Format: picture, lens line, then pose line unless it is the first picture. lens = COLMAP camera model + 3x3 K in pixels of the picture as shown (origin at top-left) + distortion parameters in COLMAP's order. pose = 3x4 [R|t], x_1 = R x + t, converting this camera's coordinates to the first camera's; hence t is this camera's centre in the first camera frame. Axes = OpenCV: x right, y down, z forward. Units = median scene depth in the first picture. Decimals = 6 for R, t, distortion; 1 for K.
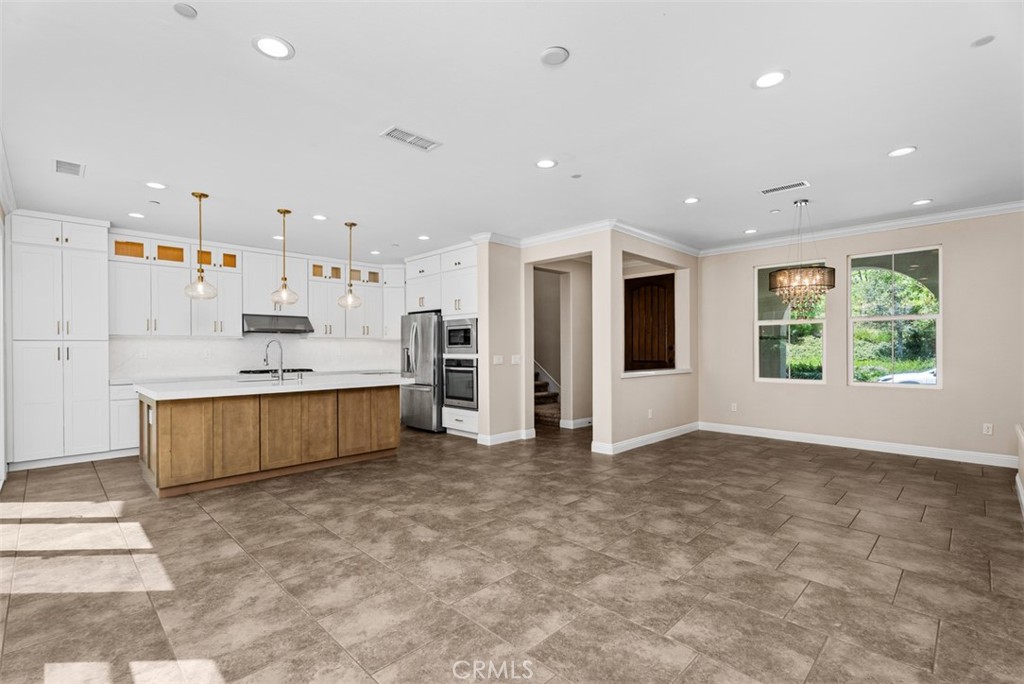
lens RADIAL K [[461.7, 0, 506.2], [0, 461.7, 345.4], [0, 0, 1]] dist [-0.001269, -0.002481]
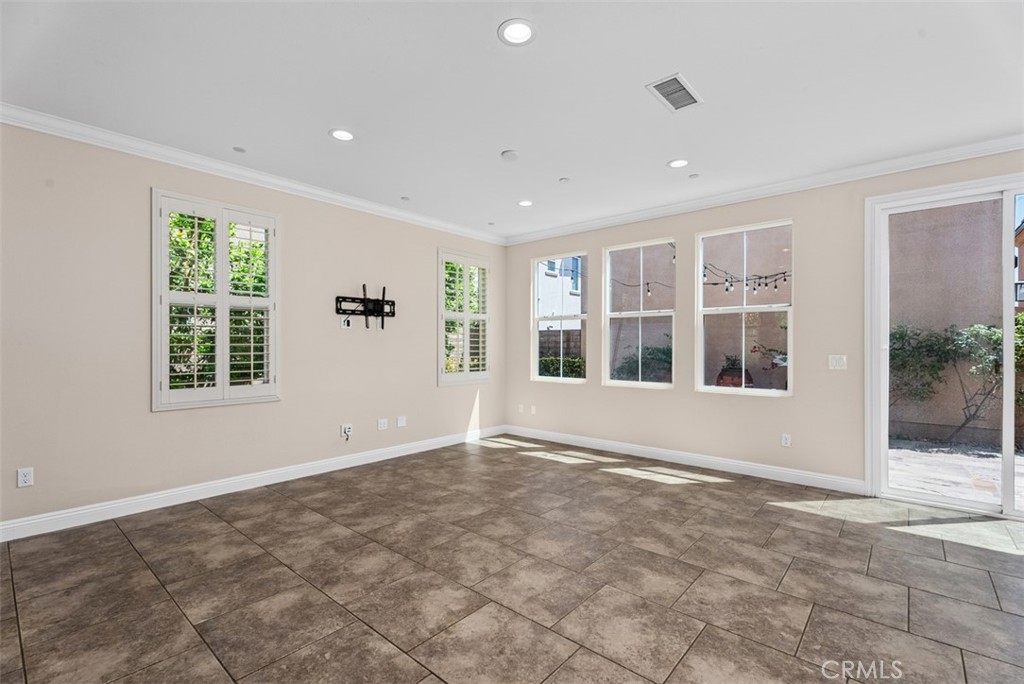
lens RADIAL K [[461.7, 0, 511.5], [0, 461.7, 348.5], [0, 0, 1]] dist [-0.001269, -0.002481]
pose [[-0.996880, 0.002646, -0.078889, 0.135881], [0.002799, 0.999994, -0.001828, 0.014773], [0.078884, -0.002043, -0.996882, 1.529876]]
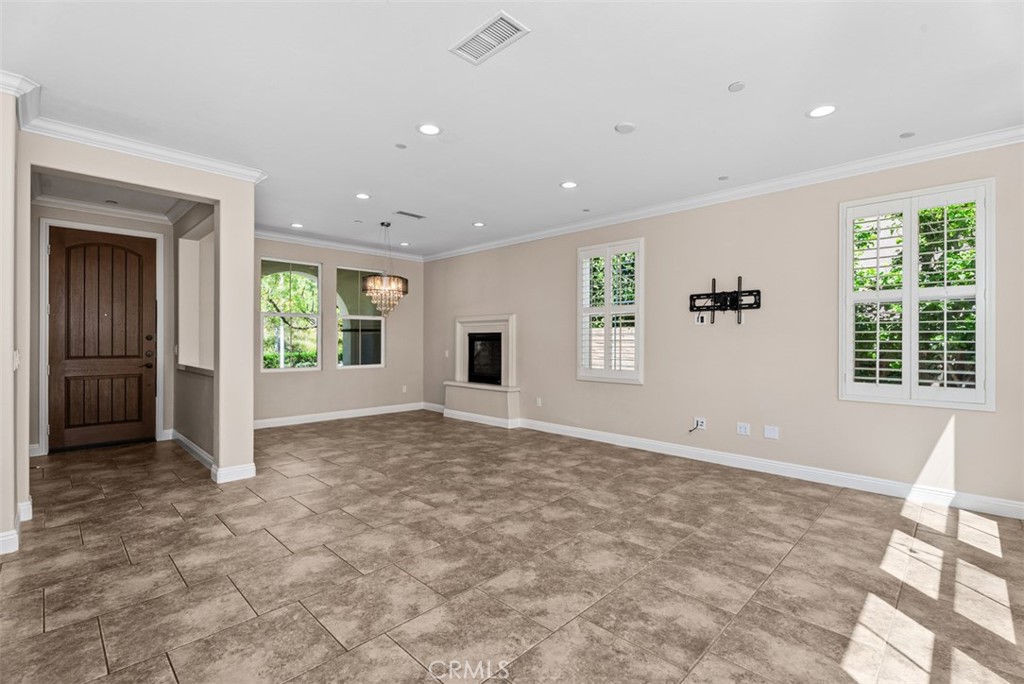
lens RADIAL K [[461.7, 0, 505.2], [0, 461.7, 338.5], [0, 0, 1]] dist [-0.001269, -0.002481]
pose [[-0.001008, 0.006397, 0.999979, -0.768936], [-0.009999, 0.999929, -0.006406, 0.009791], [-0.999950, -0.010005, -0.000944, 0.823468]]
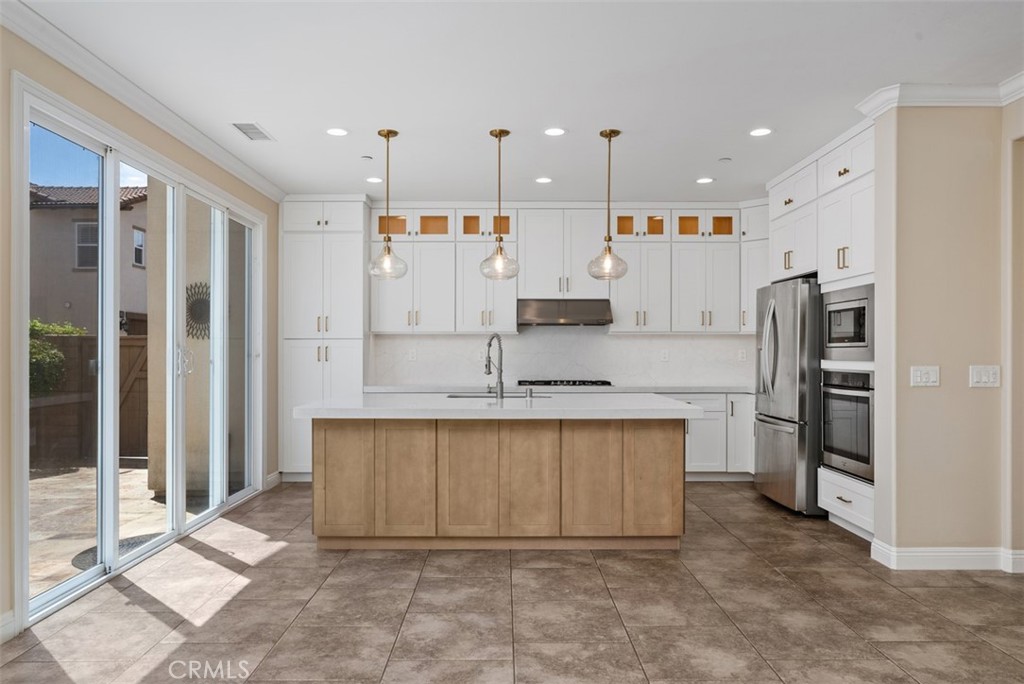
lens RADIAL K [[676.1, 0, 503.8], [0, 676.1, 347.9], [0, 0, 1]] dist [-0.014729, 0.012442]
pose [[0.715436, 0.001697, -0.698676, 0.229292], [0.001446, 0.999991, 0.003910, 0.002486], [0.698677, -0.003807, 0.715427, 0.440743]]
